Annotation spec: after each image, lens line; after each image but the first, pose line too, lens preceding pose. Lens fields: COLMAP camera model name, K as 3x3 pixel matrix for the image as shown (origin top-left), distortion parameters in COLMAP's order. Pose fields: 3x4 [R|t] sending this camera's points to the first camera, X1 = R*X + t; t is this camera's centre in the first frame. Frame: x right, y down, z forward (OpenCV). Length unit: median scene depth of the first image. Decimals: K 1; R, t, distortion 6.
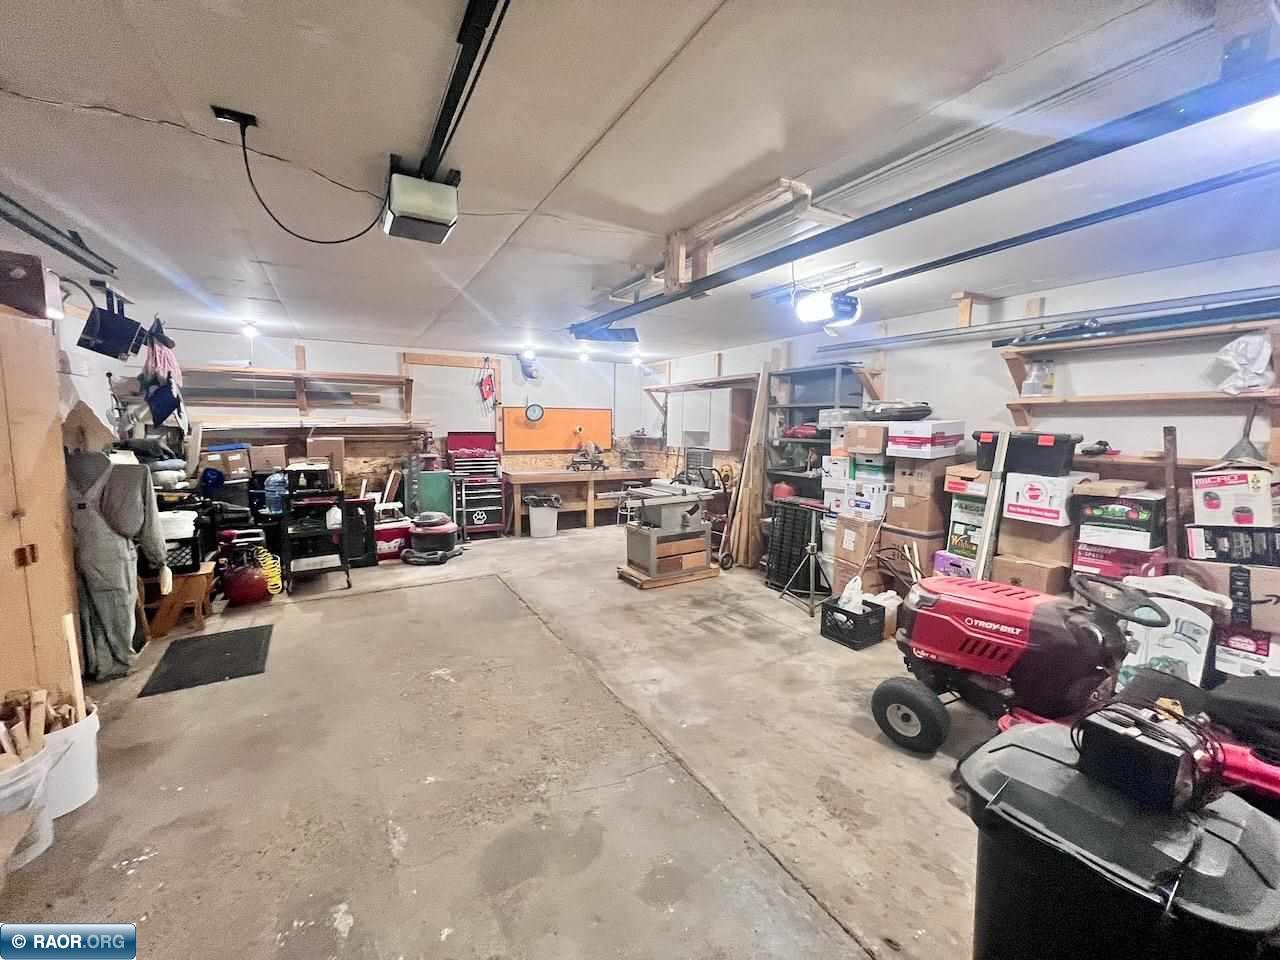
lens RADIAL K [[513.9, 0, 633.5], [0, 513.9, 477.6], [0, 0, 1]] dist [-0.001345, -0.000138]
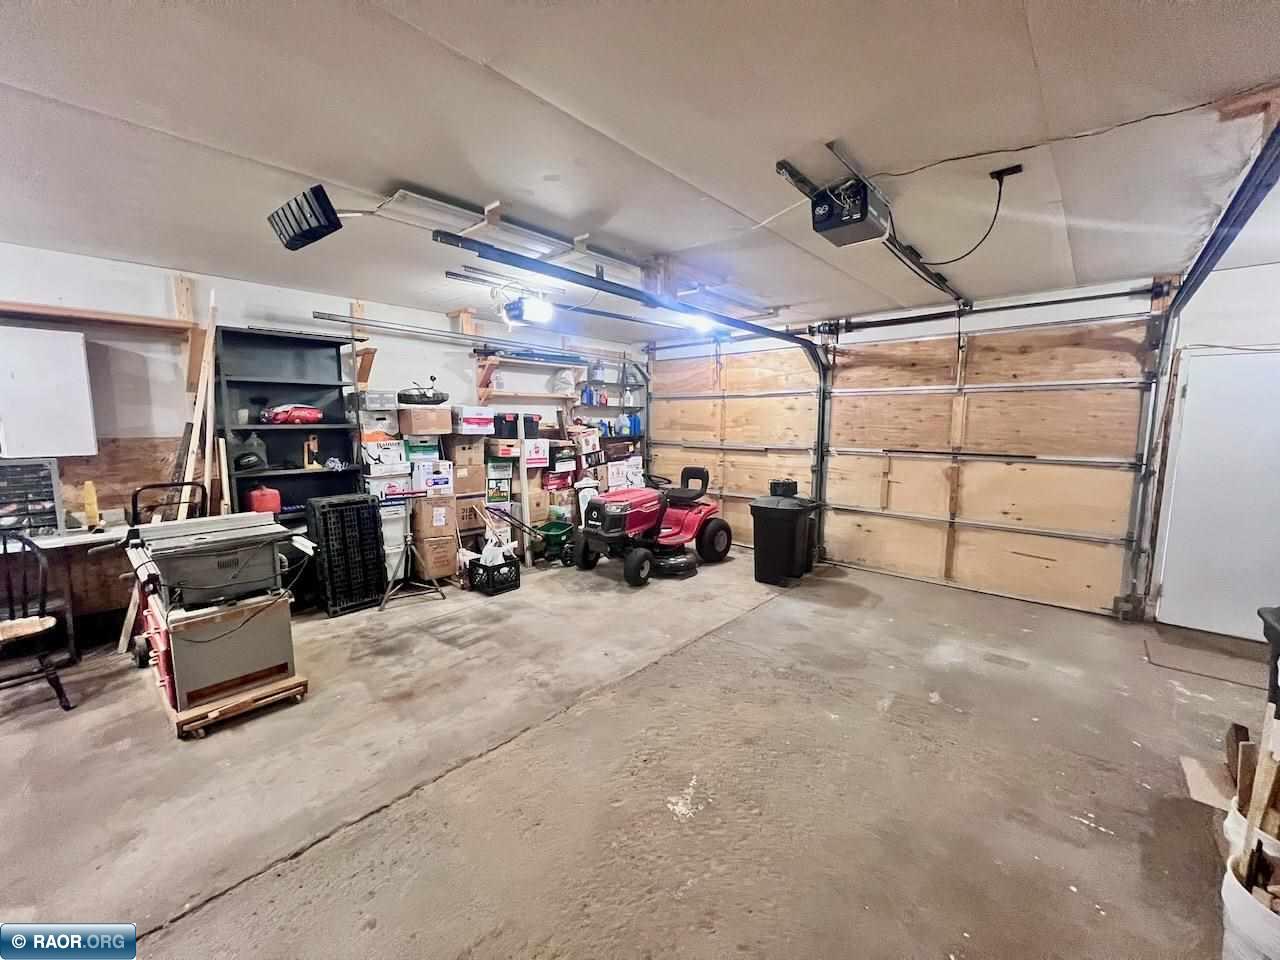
lens RADIAL K [[513.9, 0, 633.5], [0, 513.9, 477.6], [0, 0, 1]] dist [-0.001345, -0.000138]
pose [[-0.317032, -0.119006, 0.940919, -0.889217], [0.093247, 0.983378, 0.155795, -0.109634], [-0.943820, 0.137129, -0.300666, 1.185307]]
